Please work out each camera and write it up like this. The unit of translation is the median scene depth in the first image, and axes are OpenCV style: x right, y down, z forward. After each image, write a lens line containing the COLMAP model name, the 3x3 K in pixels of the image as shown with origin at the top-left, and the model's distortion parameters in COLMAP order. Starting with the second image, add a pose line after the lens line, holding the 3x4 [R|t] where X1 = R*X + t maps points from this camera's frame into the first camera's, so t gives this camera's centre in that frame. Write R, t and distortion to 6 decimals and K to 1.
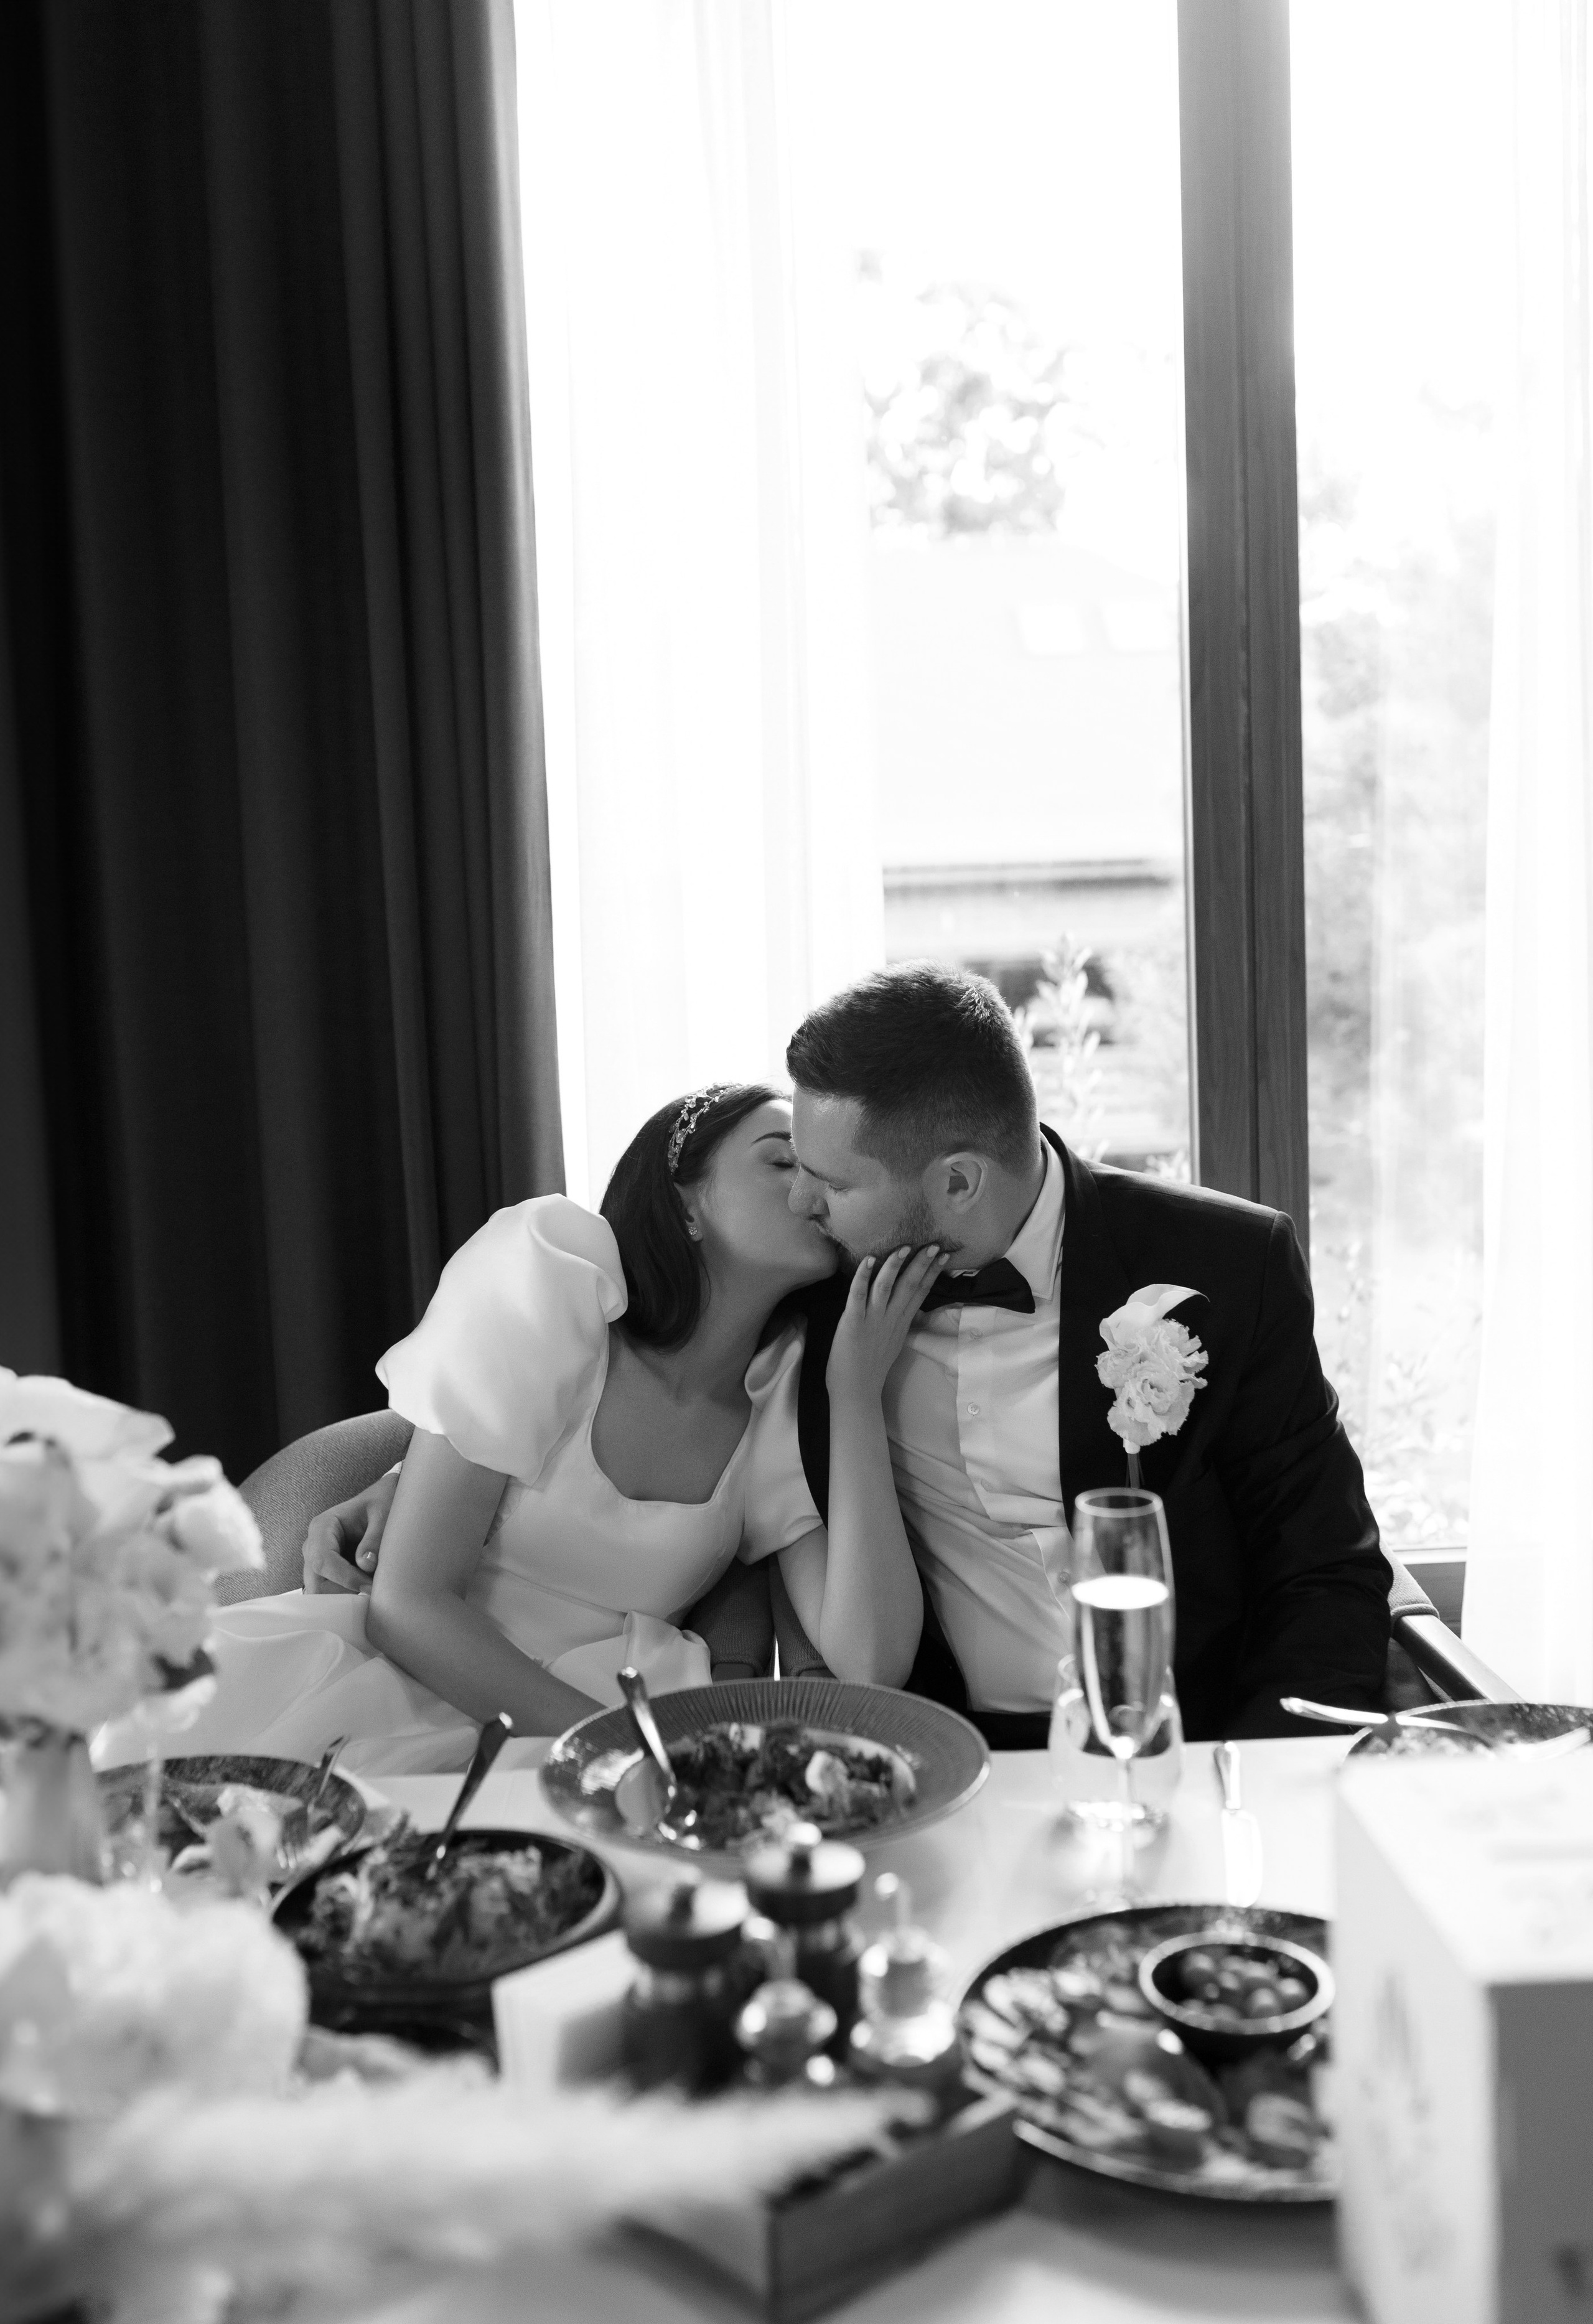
lens RADIAL K [[2453.3, 0, 804.9], [0, 2453.3, 1169.3], [0, 0, 1]] dist [0.183366, 0.000000]
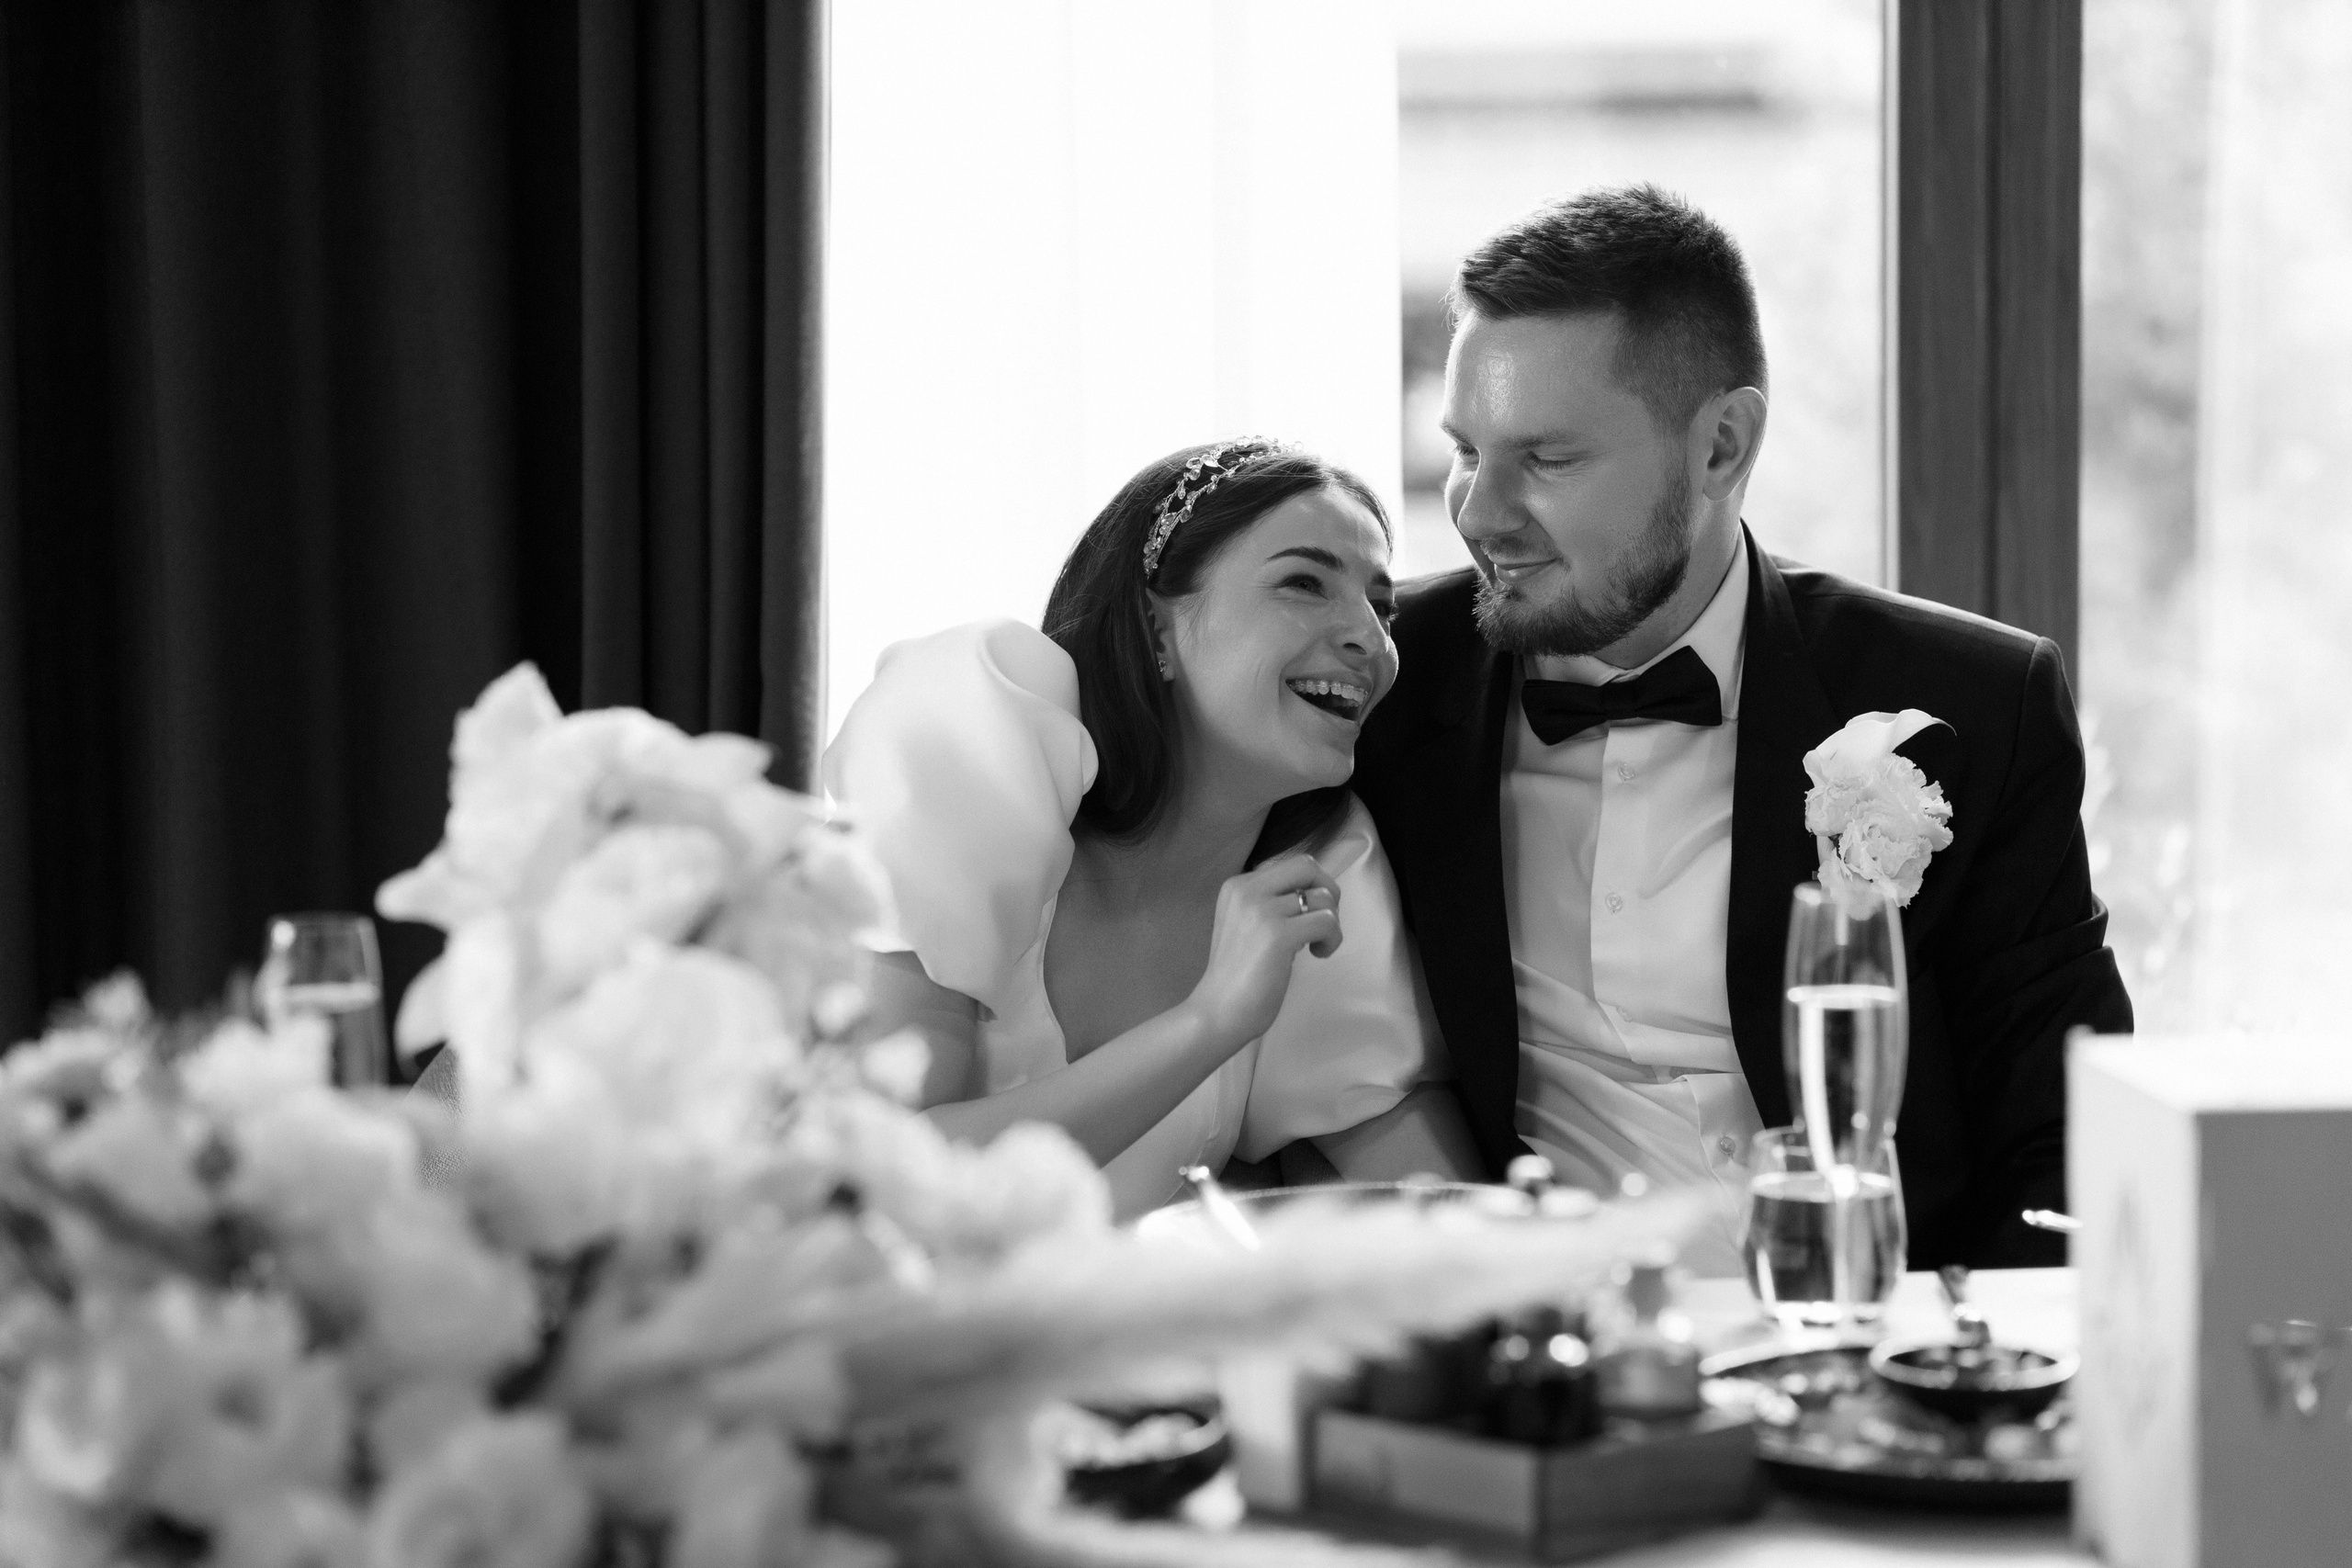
lens RADIAL K [[5791.5, 0, 1171.9], [0, 5791.5, 779.8], [0, 0, 1]] dist [0.275982, 0.000000]
pose [[0.998774, 0.018019, 0.046115, -0.126150], [-0.018219, 0.999826, 0.003917, 0.053004], [-0.046036, -0.004753, 0.998928, -0.631913]]
